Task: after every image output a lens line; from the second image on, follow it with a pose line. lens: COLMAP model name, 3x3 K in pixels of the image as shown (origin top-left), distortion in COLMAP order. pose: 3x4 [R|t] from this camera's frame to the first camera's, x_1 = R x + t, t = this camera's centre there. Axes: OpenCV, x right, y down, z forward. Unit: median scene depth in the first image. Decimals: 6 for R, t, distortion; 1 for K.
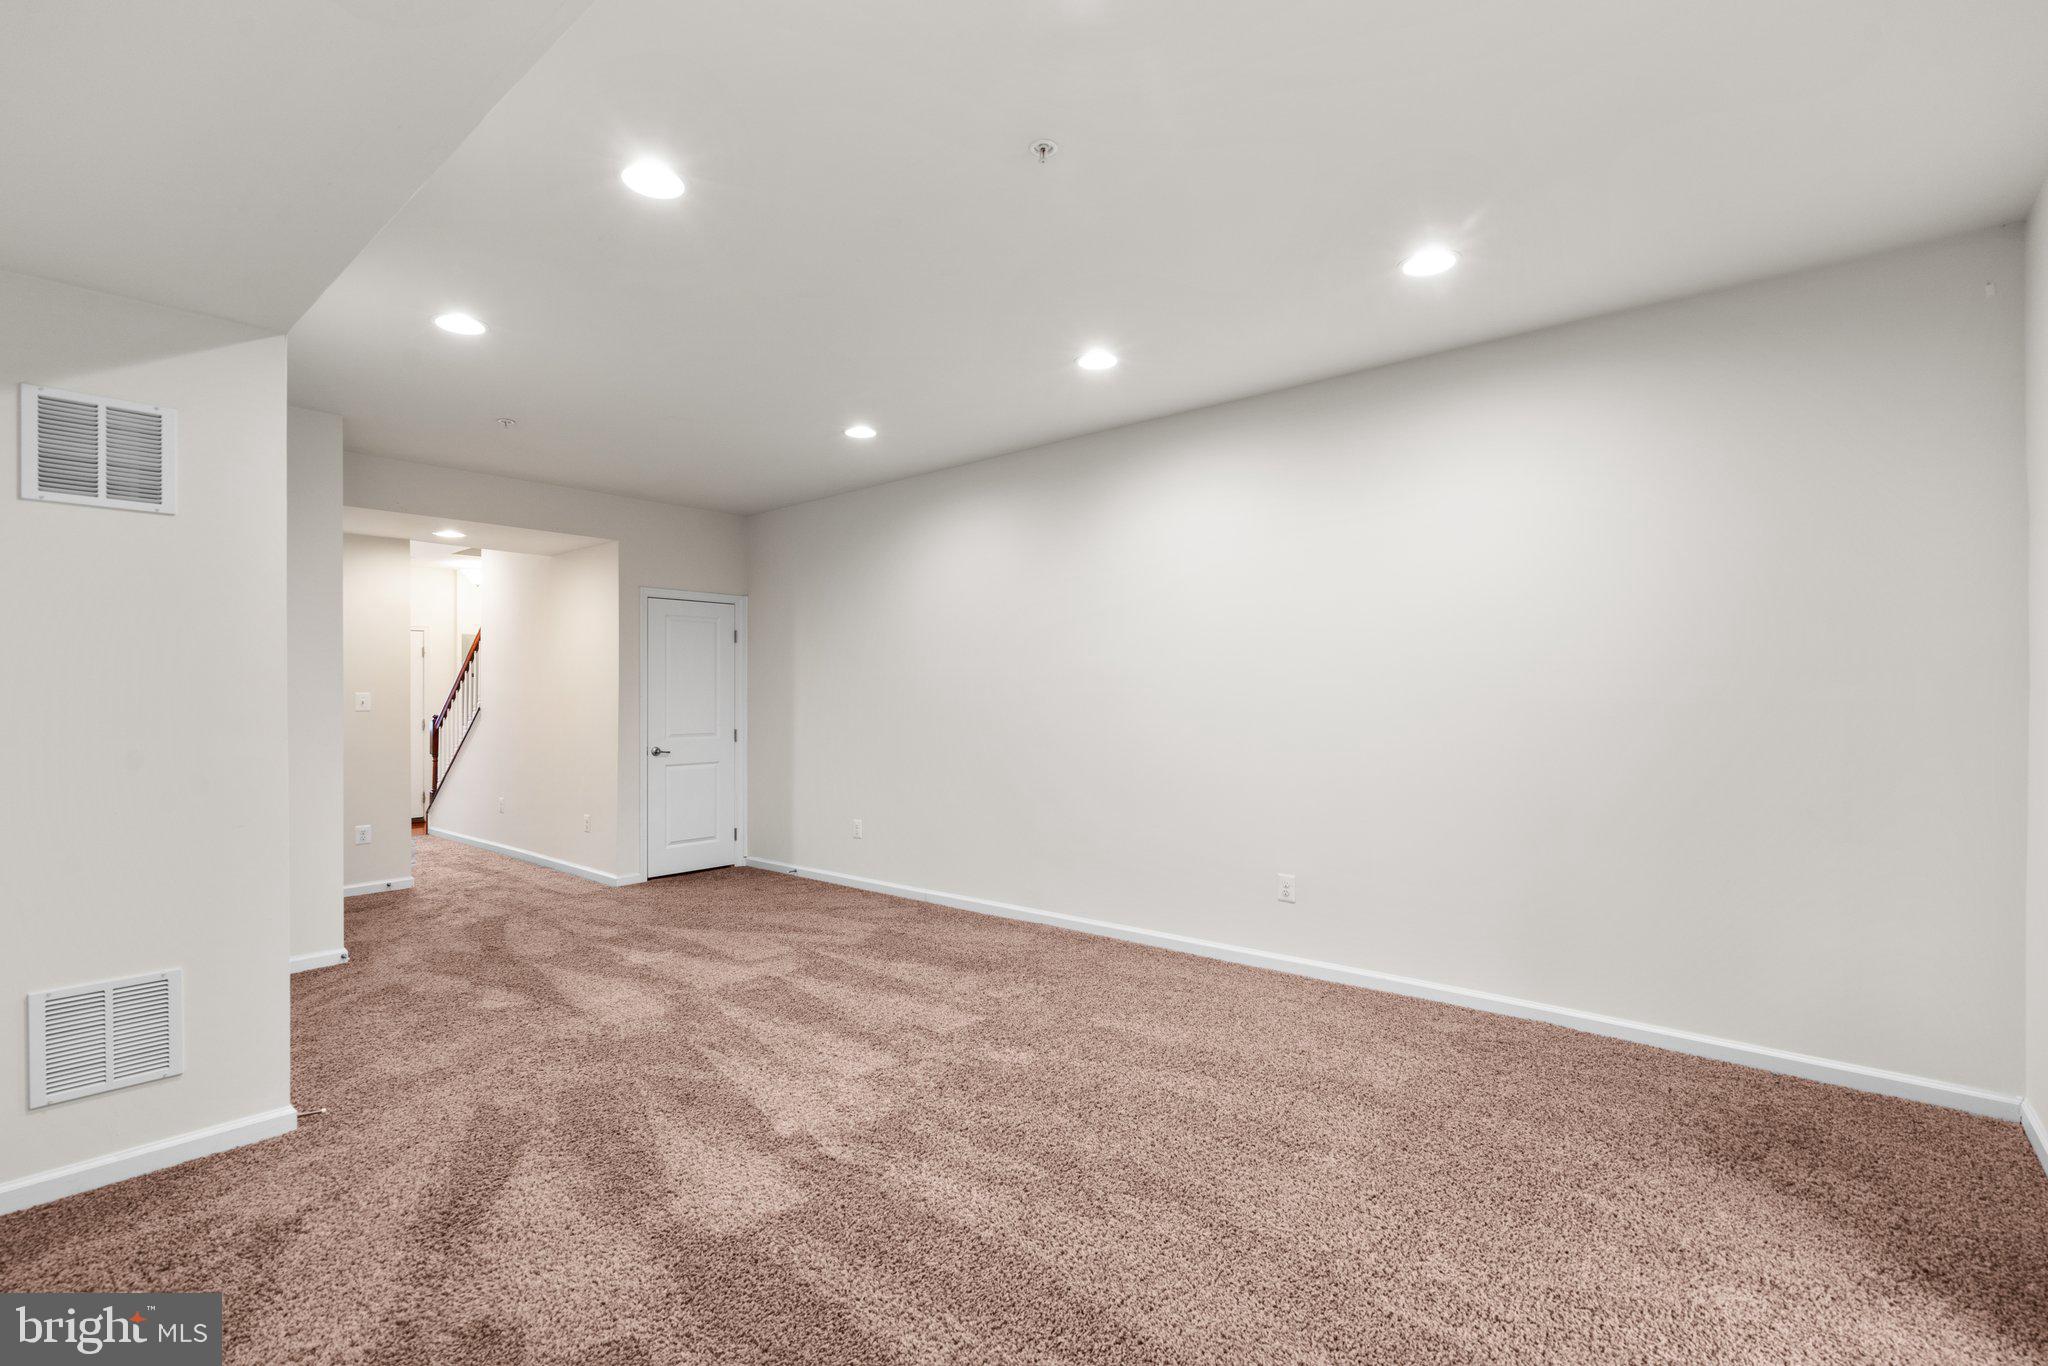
lens RADIAL K [[931.2, 0, 1020.0], [0, 931.2, 688.5], [0, 0, 1]] dist [-0.011737, 0.004871]
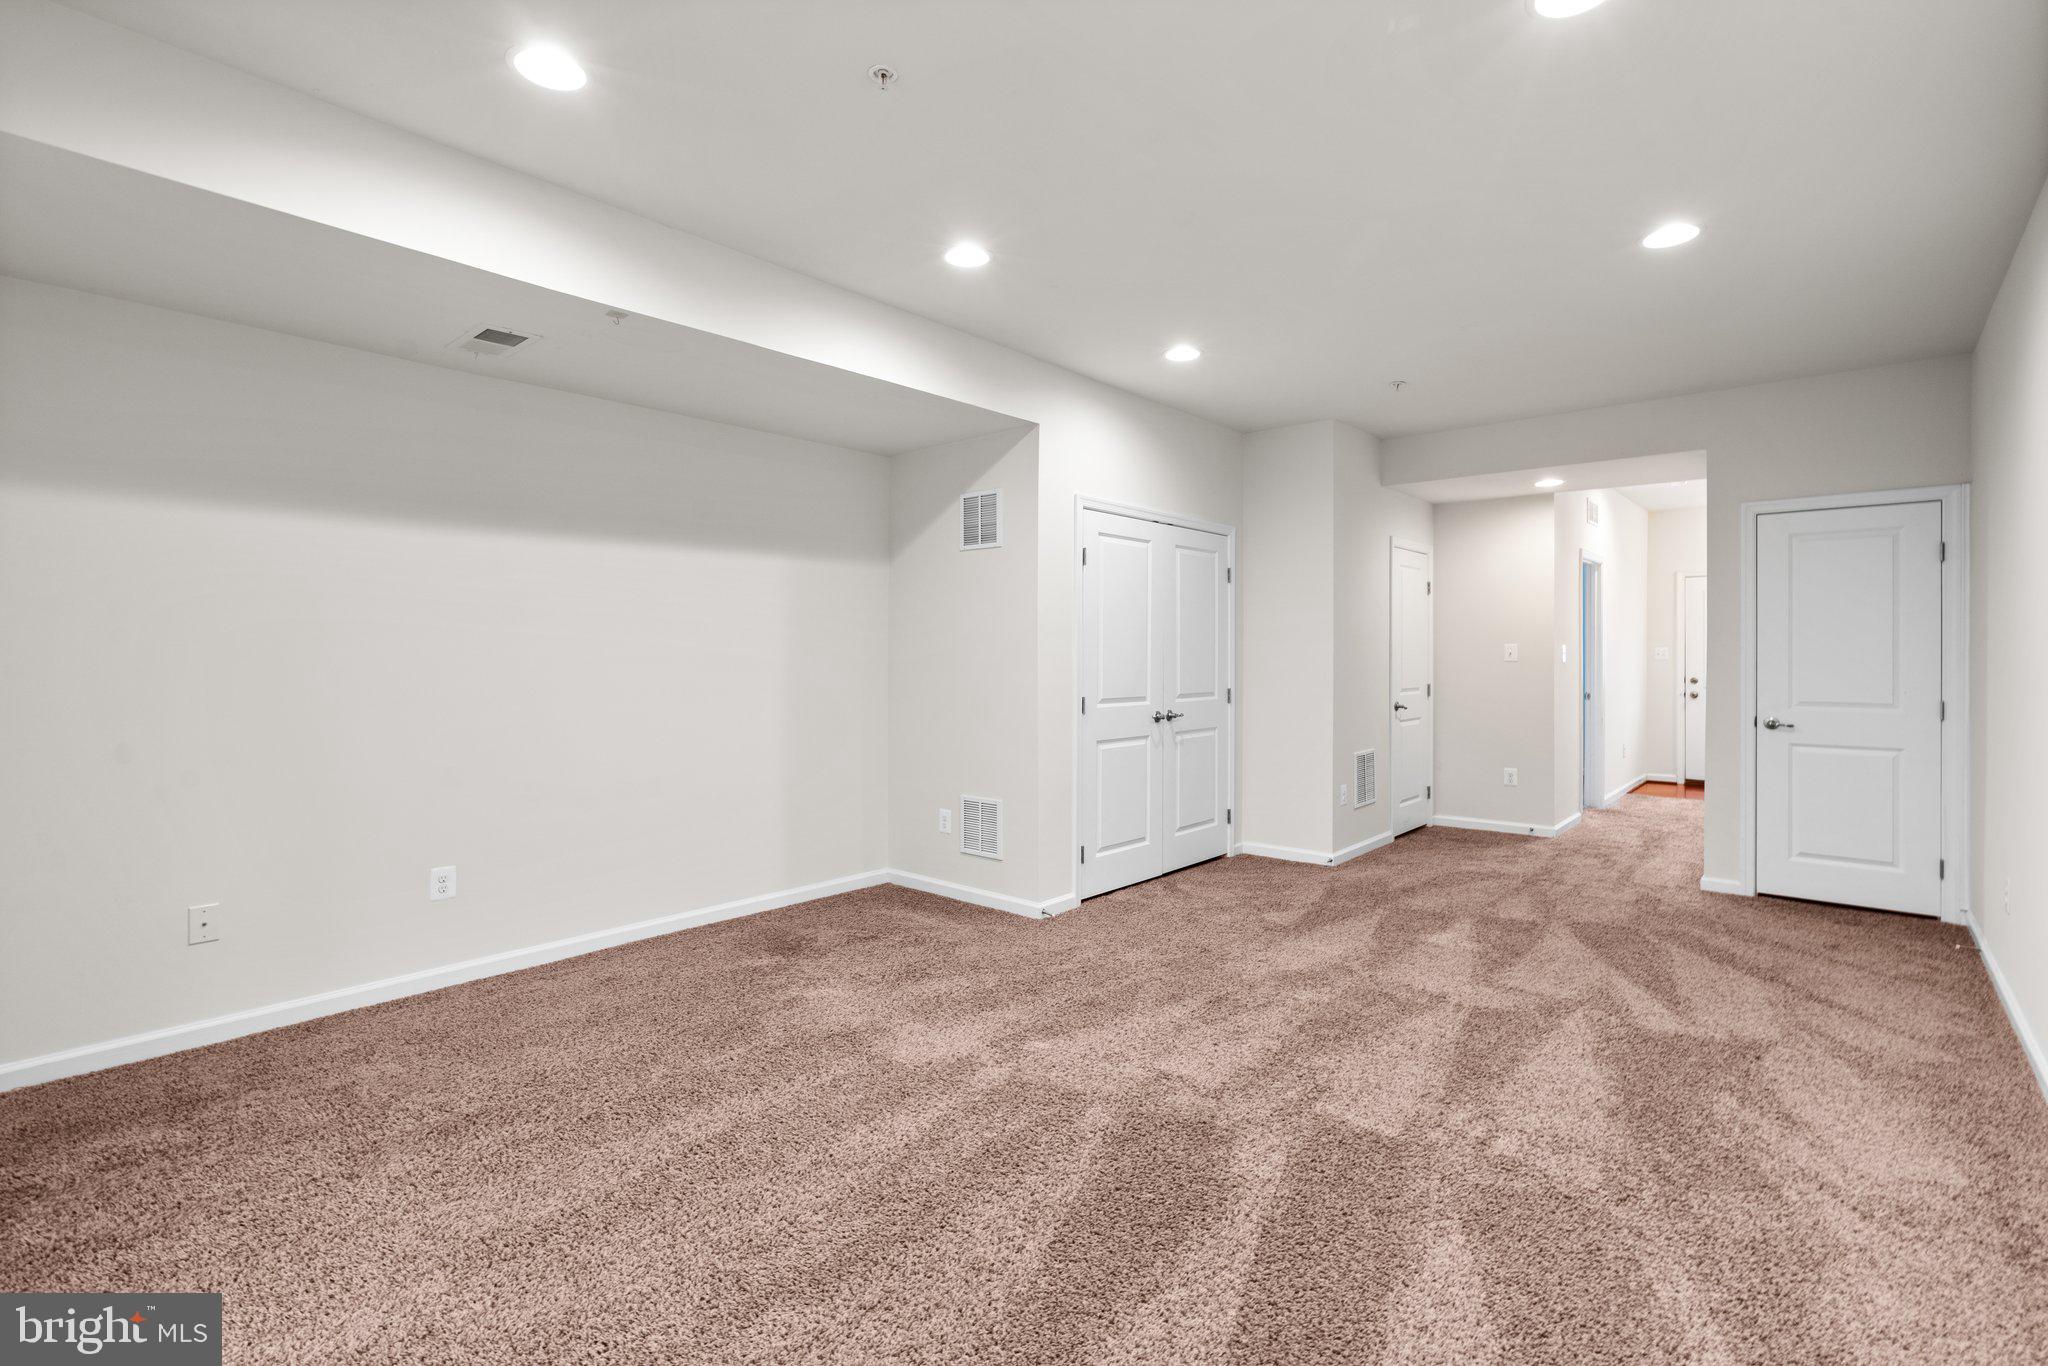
lens RADIAL K [[931.2, 0, 1026.7], [0, 931.2, 668.6], [0, 0, 1]] dist [-0.011737, 0.004871]
pose [[-0.013300, 0.024083, -0.999621, 0.526649], [0.009292, 0.999670, 0.023961, 0.001653], [0.999868, -0.008970, -0.013519, 0.641547]]
